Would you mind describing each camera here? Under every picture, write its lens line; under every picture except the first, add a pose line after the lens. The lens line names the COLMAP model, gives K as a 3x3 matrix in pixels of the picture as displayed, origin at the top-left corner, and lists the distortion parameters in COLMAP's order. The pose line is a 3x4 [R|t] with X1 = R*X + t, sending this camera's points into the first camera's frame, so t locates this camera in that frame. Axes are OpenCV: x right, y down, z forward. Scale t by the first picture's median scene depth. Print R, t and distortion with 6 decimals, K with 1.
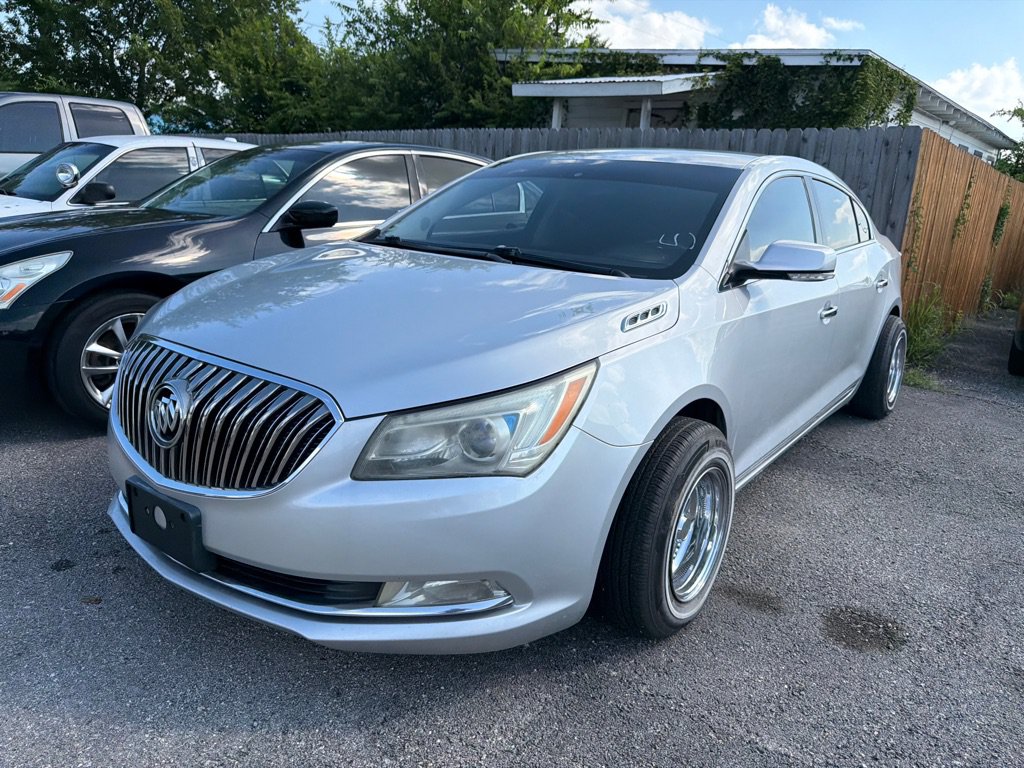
lens RADIAL K [[737.8, 0, 525.7], [0, 737.8, 387.0], [0, 0, 1]] dist [0.008707, -0.015489]
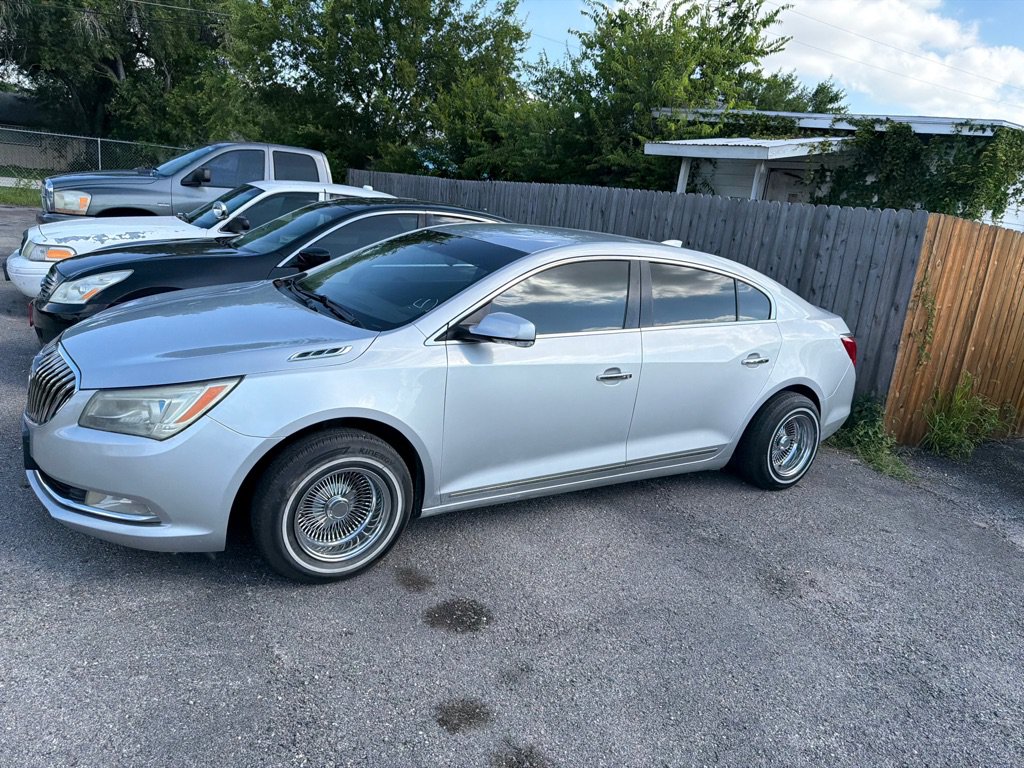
lens RADIAL K [[737.8, 0, 524.0], [0, 737.8, 379.6], [0, 0, 1]] dist [0.008707, -0.015489]
pose [[0.937461, 0.130595, -0.322665, 0.237159], [-0.147273, 0.988708, -0.027713, -0.015514], [0.315402, 0.073500, 0.946107, -0.053898]]
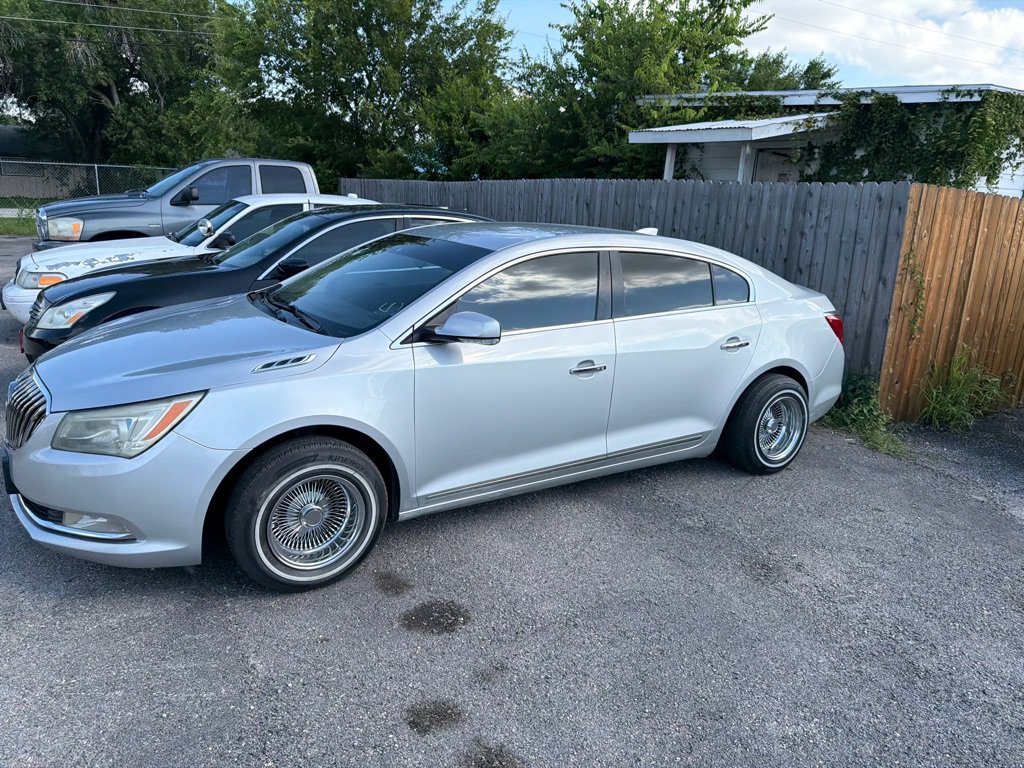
lens RADIAL K [[737.8, 0, 509.3], [0, 737.8, 377.8], [0, 0, 1]] dist [0.008707, -0.015489]
pose [[0.932430, 0.076732, -0.353111, 0.256035], [-0.090763, 0.995599, -0.023322, -0.017762], [0.349767, 0.053795, 0.935291, -0.045895]]
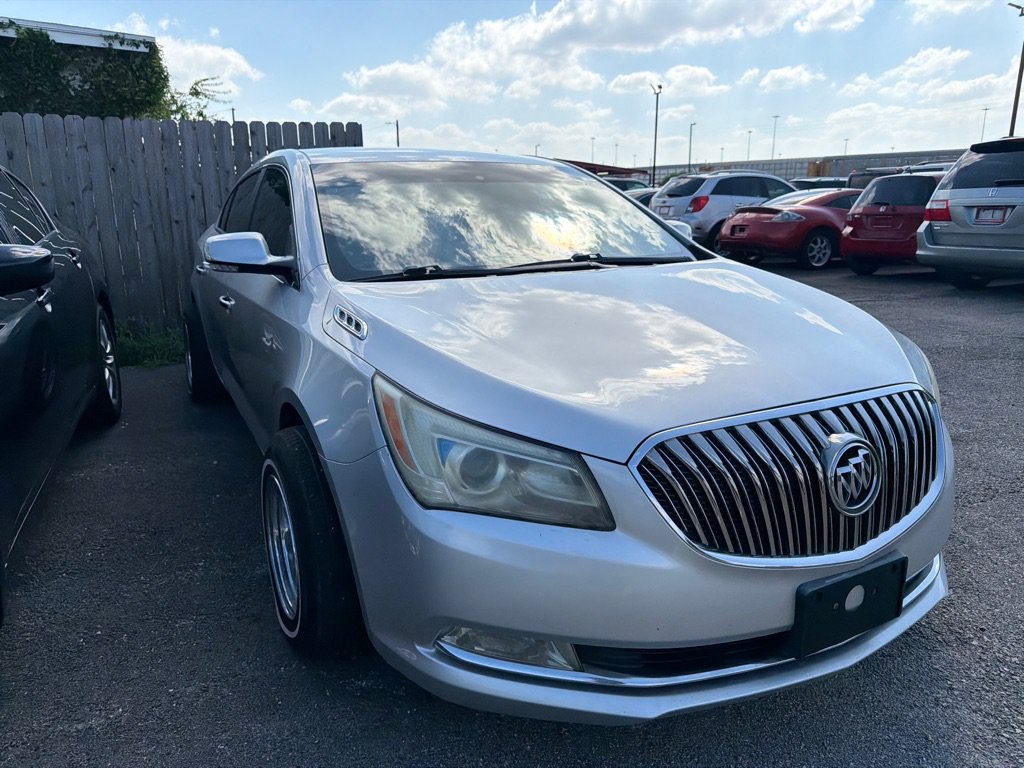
lens RADIAL K [[737.8, 0, 520.6], [0, 737.8, 373.1], [0, 0, 1]] dist [0.008707, -0.015489]
pose [[0.427859, -0.271733, 0.862031, -0.281586], [0.269869, 0.948639, 0.165088, -0.066794], [-0.862617, 0.162001, 0.479216, 0.187693]]
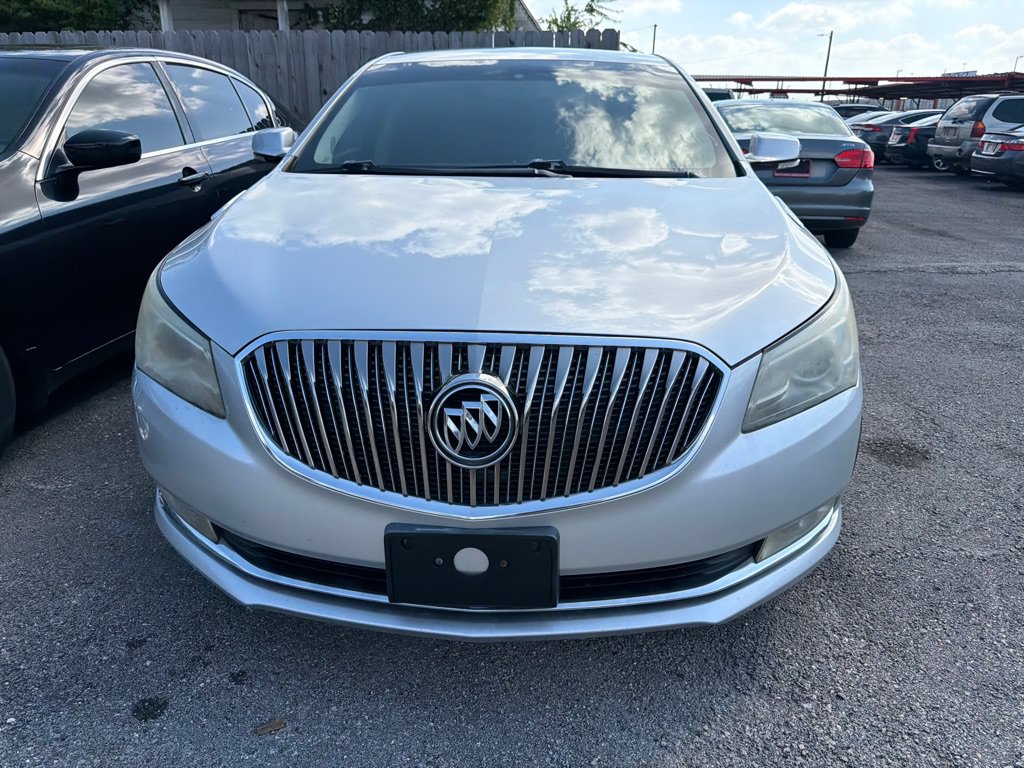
lens RADIAL K [[737.8, 0, 519.8], [0, 737.8, 384.5], [0, 0, 1]] dist [0.008707, -0.015489]
pose [[0.830269, -0.236931, 0.504497, -0.166761], [0.183558, 0.970890, 0.153880, -0.021285], [-0.526270, -0.035157, 0.849590, 0.075604]]
